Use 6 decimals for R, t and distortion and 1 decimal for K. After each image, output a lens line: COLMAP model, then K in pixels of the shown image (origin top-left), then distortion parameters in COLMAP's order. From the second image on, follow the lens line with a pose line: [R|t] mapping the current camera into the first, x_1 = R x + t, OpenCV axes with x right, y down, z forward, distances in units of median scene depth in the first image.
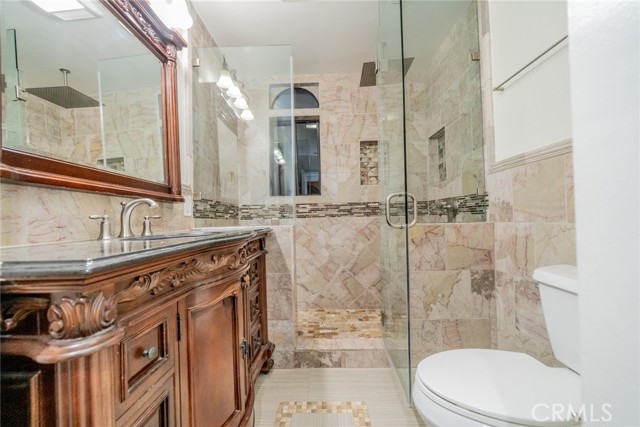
lens RADIAL K [[243.7, 0, 320.0], [0, 243.7, 213.5], [0, 0, 1]] dist [-0.000732, -0.000096]
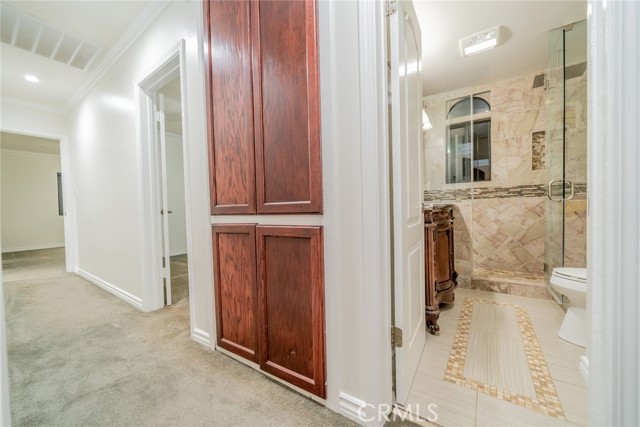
lens RADIAL K [[243.7, 0, 320.0], [0, 243.7, 213.5], [0, 0, 1]] dist [-0.000732, -0.000096]
pose [[0.833846, 0.014865, -0.551797, -0.036833], [0.016291, 0.998539, 0.051519, 0.015437], [0.551757, -0.051948, 0.832386, -0.572935]]
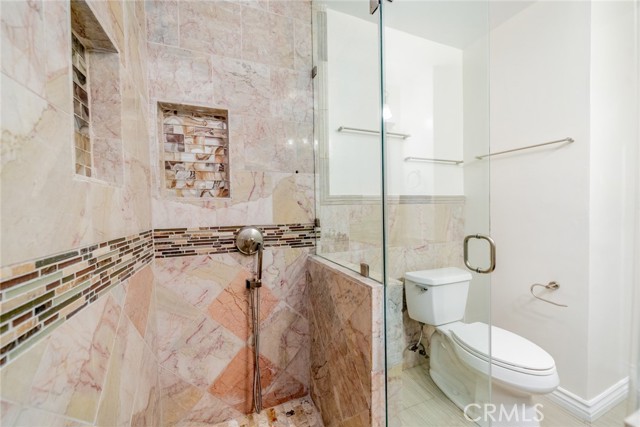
lens RADIAL K [[243.7, 0, 320.0], [0, 243.7, 213.5], [0, 0, 1]] dist [-0.000732, -0.000096]
pose [[-0.395546, 0.013726, 0.918343, -0.126656], [0.009242, 0.999897, -0.010965, -0.074958], [-0.918399, 0.004150, -0.395633, 0.895408]]
